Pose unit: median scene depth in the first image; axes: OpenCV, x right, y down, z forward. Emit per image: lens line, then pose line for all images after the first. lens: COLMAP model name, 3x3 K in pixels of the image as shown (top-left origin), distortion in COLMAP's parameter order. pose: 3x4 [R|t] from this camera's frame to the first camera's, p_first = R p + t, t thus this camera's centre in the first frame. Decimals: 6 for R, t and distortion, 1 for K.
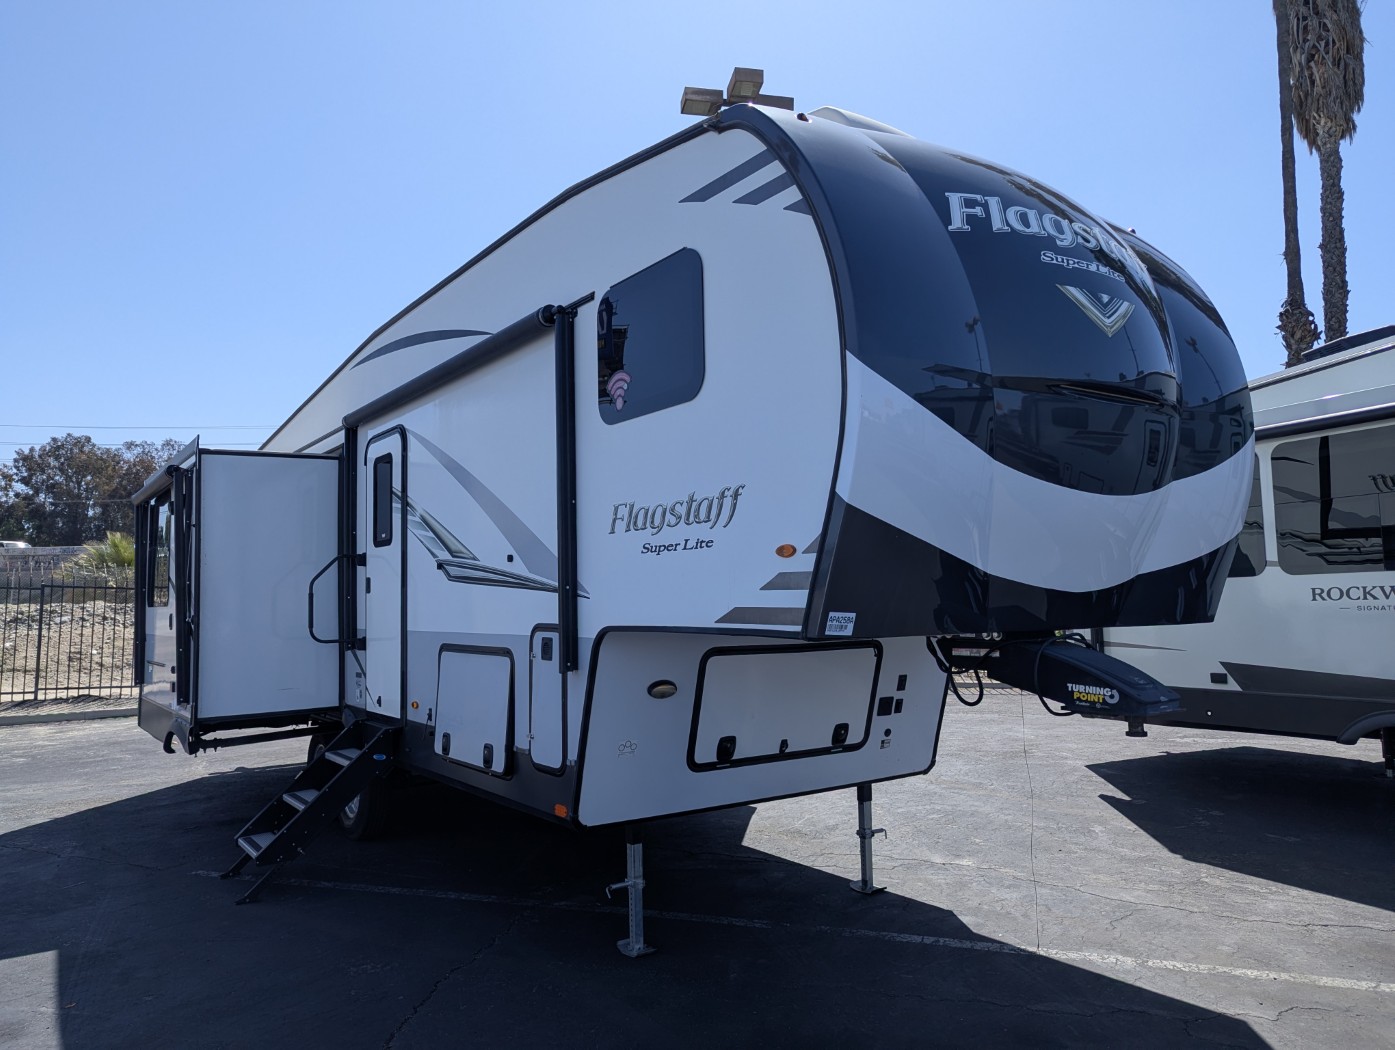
lens RADIAL K [[970.6, 0, 697.5], [0, 970.6, 525.0], [0, 0, 1]] dist [0.003830, -0.000948]
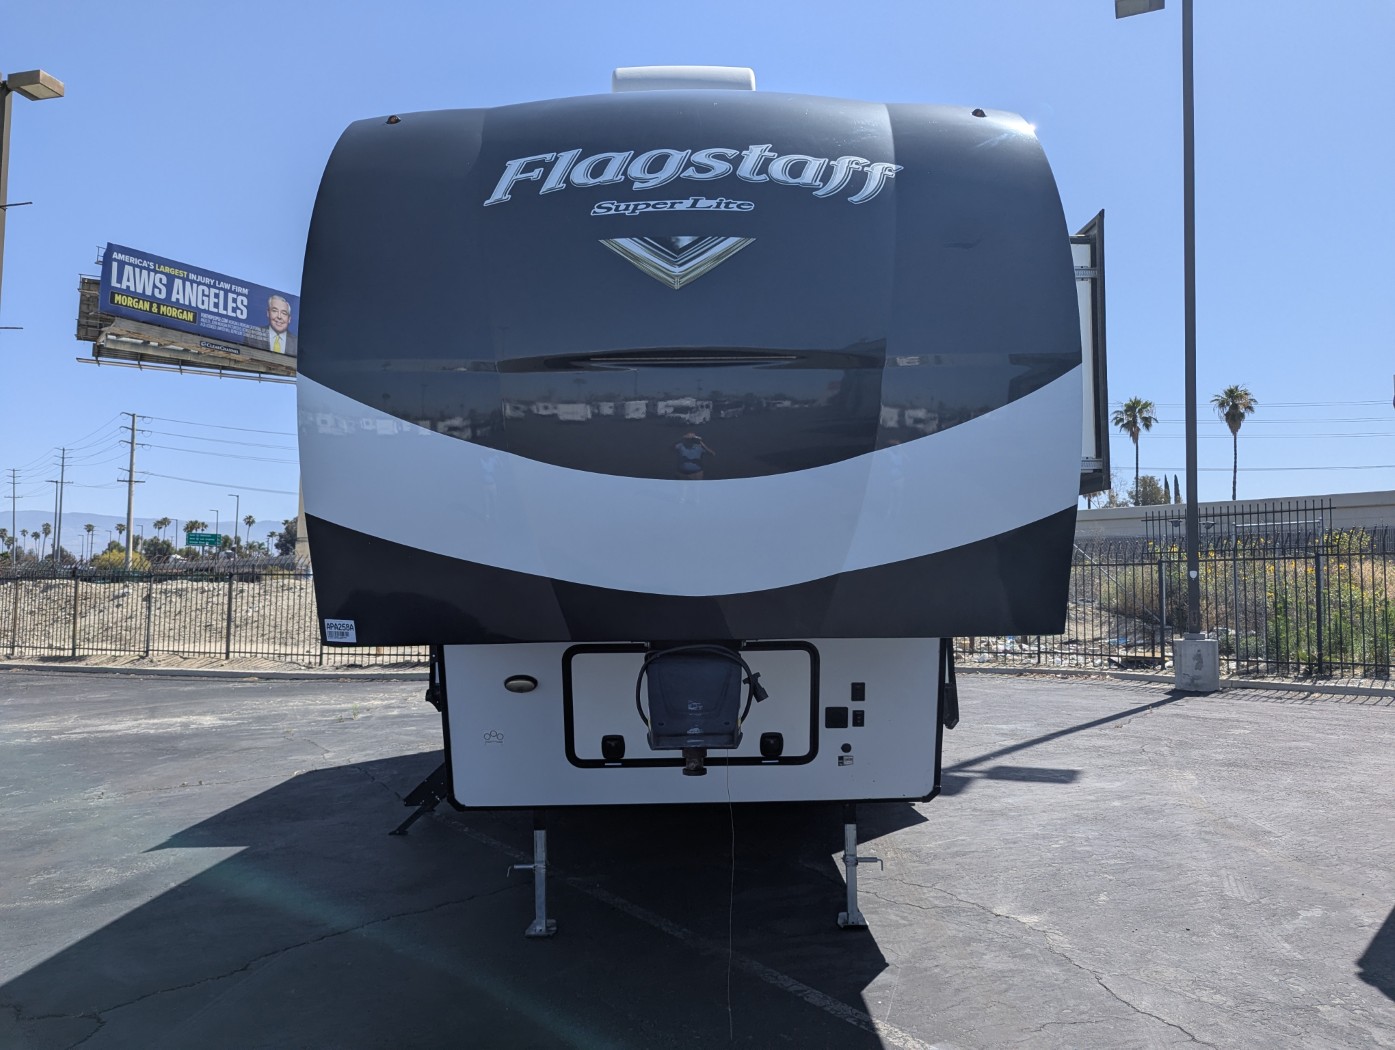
lens RADIAL K [[996.2, 0, 697.3], [0, 996.2, 529.9], [0, 0, 1]] dist [0.004366, -0.006503]
pose [[0.824204, -0.027548, -0.565623, 0.641199], [0.046373, 0.998745, 0.018931, -0.003791], [0.564391, -0.041833, 0.824447, 0.215729]]
